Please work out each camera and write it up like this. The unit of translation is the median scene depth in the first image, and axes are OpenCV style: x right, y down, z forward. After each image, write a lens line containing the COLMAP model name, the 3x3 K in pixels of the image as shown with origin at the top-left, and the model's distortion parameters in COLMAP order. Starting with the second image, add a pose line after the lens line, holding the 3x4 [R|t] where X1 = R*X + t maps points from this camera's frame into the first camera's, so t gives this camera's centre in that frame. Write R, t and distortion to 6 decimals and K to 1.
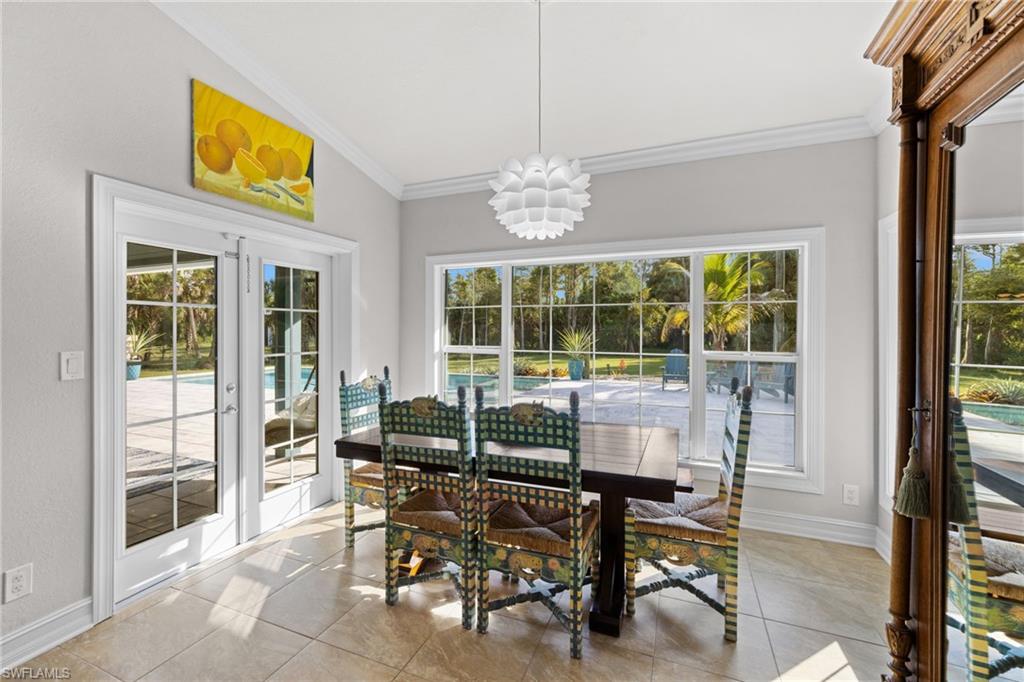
lens RADIAL K [[420.0, 0, 511.6], [0, 420.0, 332.8], [0, 0, 1]] dist [0.001182, 0.000210]
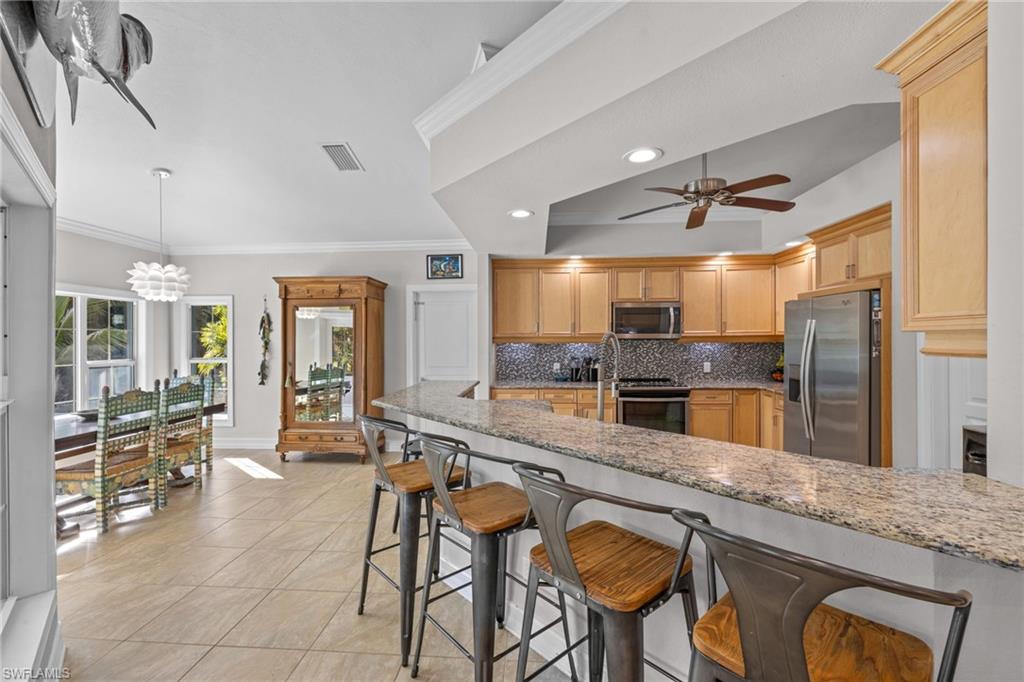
lens RADIAL K [[420.0, 0, 511.6], [0, 420.0, 332.8], [0, 0, 1]] dist [0.001182, 0.000210]
pose [[-0.321507, 0.007003, 0.946881, -2.315036], [0.004113, 0.999974, -0.005999, -0.057607], [-0.946898, 0.001966, -0.321528, 0.122868]]
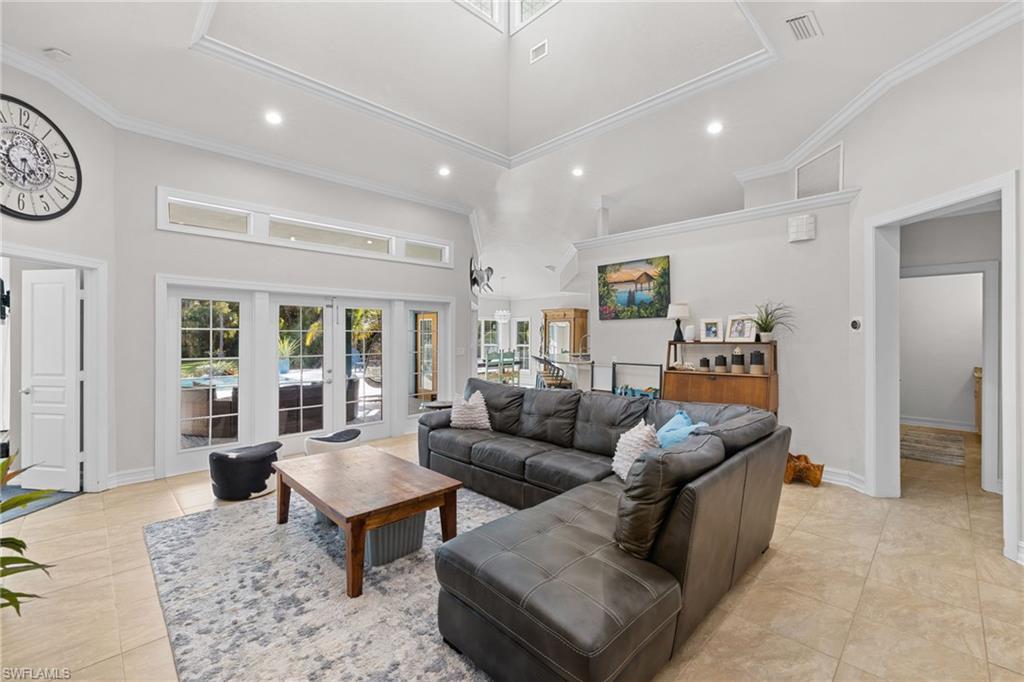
lens RADIAL K [[420.0, 0, 511.6], [0, 420.0, 332.8], [0, 0, 1]] dist [0.001182, 0.000210]
pose [[0.393338, -0.000315, 0.919394, -5.093949], [0.001641, 0.999999, -0.000359, -0.088423], [-0.919392, 0.001650, 0.393338, -1.310969]]
